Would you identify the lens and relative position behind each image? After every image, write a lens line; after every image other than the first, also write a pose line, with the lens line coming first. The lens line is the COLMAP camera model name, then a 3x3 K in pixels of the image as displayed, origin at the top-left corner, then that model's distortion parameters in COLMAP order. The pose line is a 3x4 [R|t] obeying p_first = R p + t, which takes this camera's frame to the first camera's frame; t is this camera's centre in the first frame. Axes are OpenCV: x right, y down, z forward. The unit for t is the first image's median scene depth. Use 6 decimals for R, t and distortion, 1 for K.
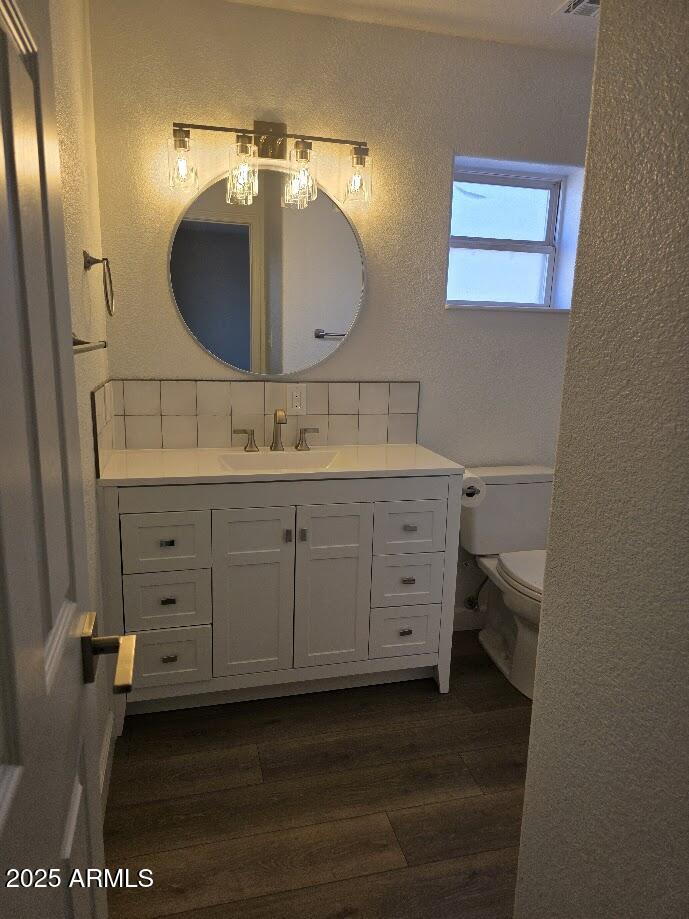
lens RADIAL K [[617.6, 0, 344.5], [0, 617.6, 459.5], [0, 0, 1]] dist [0.053010, -0.053268]
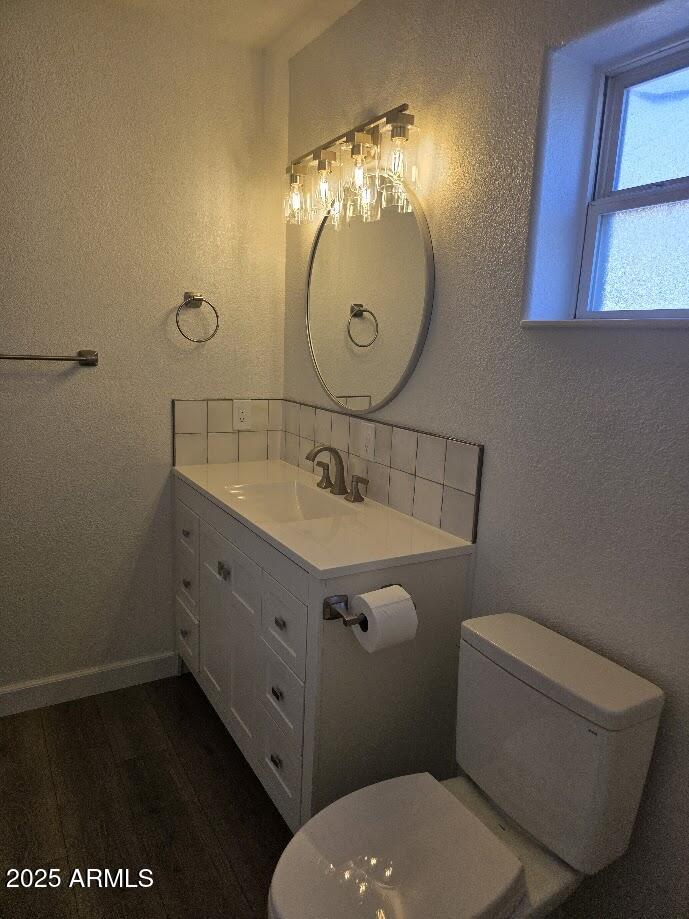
lens RADIAL K [[617.6, 0, 344.5], [0, 617.6, 459.5], [0, 0, 1]] dist [0.053010, -0.053268]
pose [[0.271088, 0.166262, -0.948087, 0.722914], [-0.226269, 0.968376, 0.105122, -0.156336], [0.935582, 0.186026, 0.300135, 0.738578]]
